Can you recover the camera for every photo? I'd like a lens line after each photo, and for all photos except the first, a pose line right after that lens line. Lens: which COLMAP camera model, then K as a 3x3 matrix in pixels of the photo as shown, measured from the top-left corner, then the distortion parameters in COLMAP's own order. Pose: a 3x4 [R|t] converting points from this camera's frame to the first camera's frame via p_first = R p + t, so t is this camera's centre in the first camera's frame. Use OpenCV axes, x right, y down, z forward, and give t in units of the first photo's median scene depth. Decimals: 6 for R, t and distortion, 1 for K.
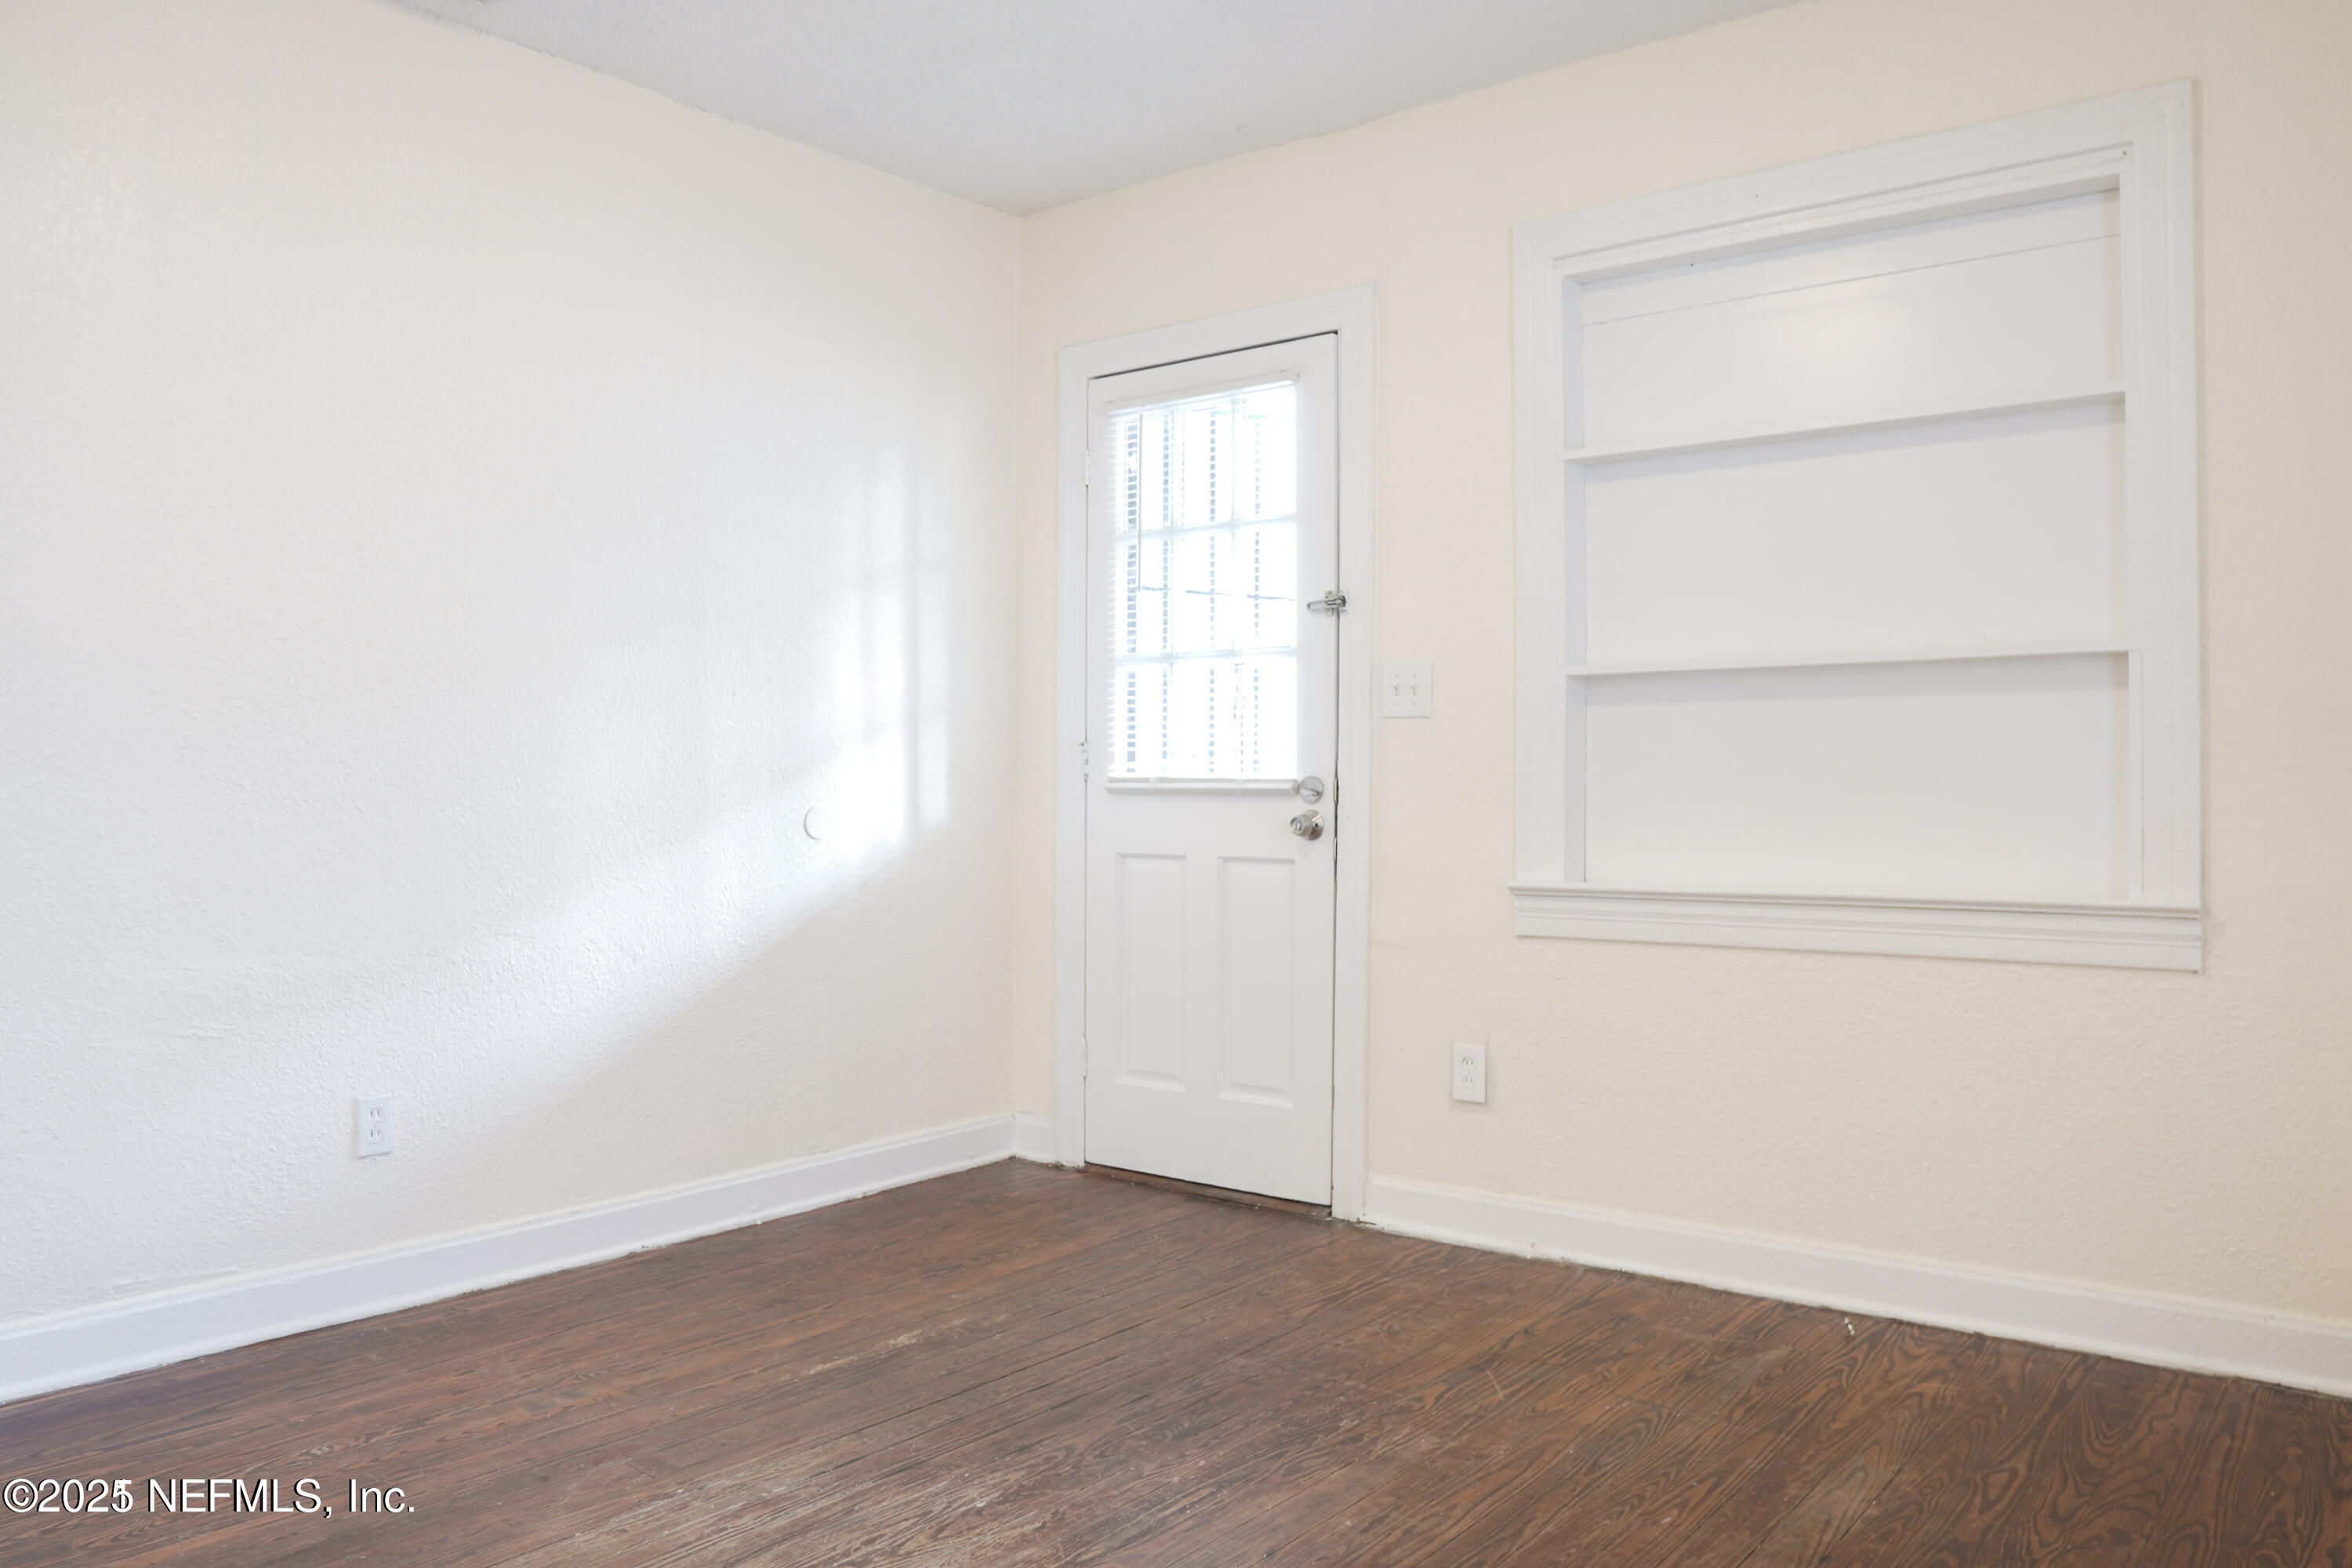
lens RADIAL K [[1674.5, 0, 1175.9], [0, 1674.5, 764.3], [0, 0, 1]] dist [-0.068674, 0.015415]
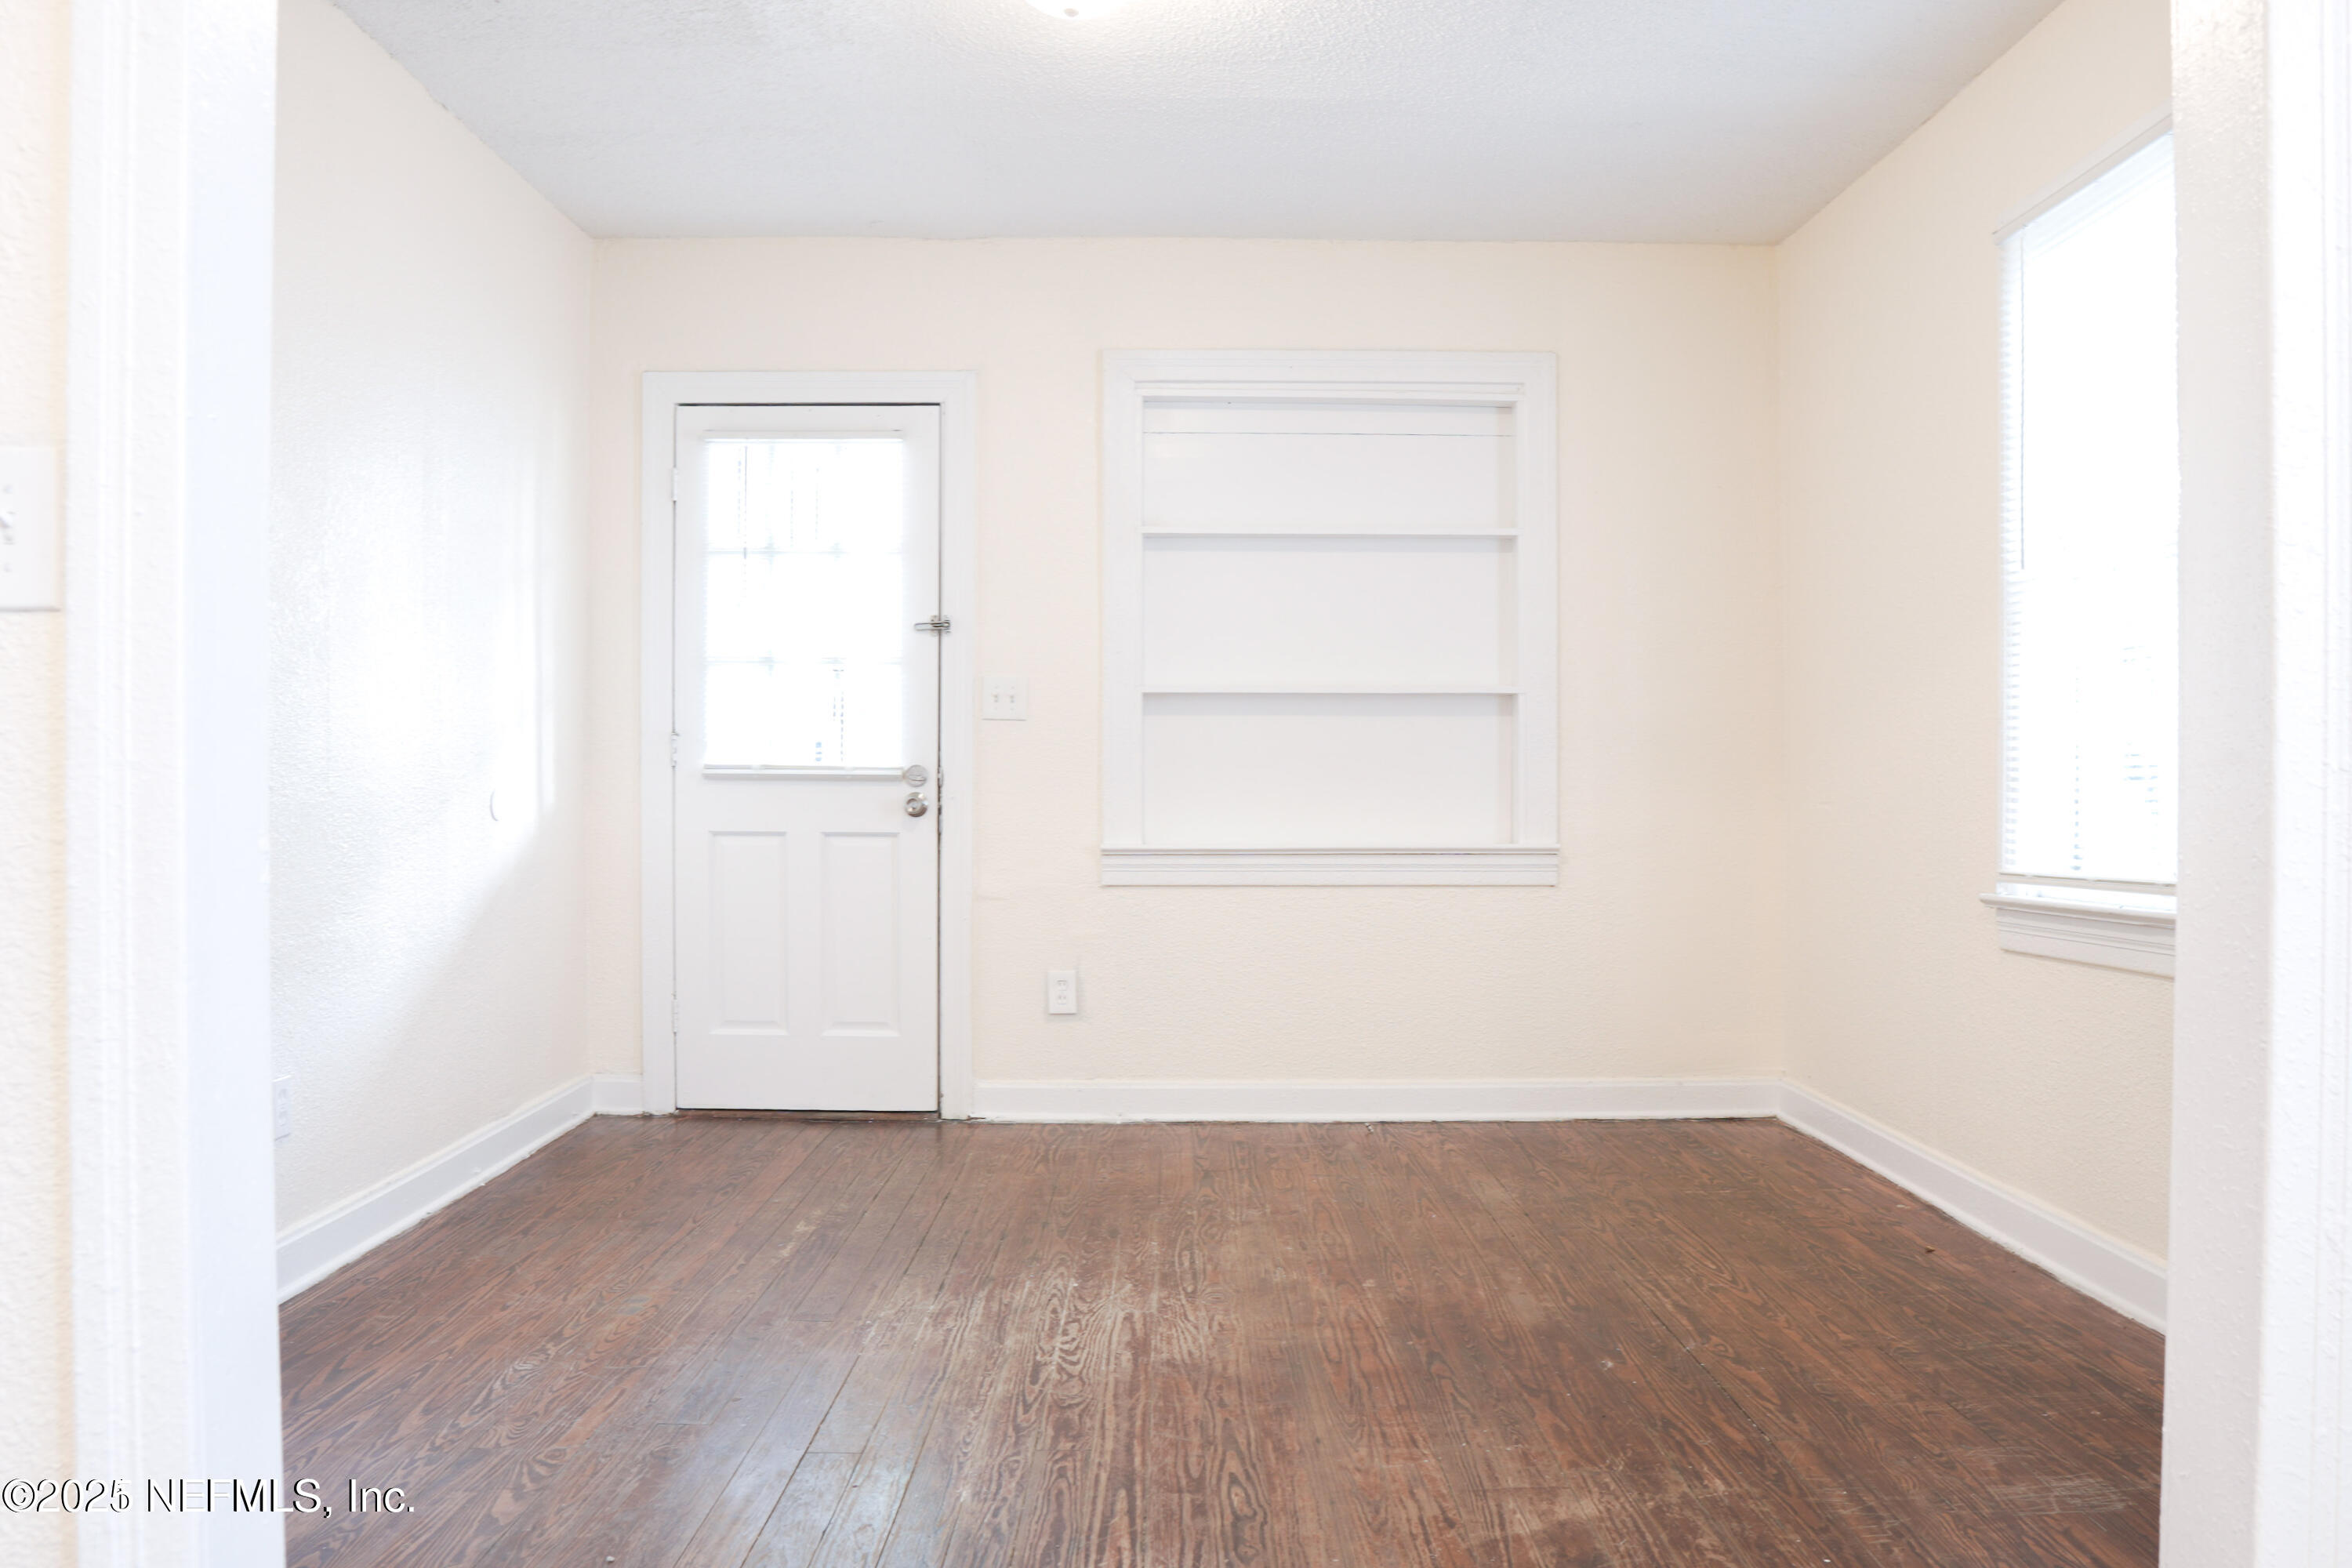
lens RADIAL K [[1674.5, 0, 1184.1], [0, 1674.5, 797.9], [0, 0, 1]] dist [-0.068674, 0.015415]
pose [[0.790050, -0.003022, 0.613035, -0.589060], [-0.012213, 0.999712, 0.020668, 0.003822], [-0.612921, -0.023816, 0.789785, -0.103632]]
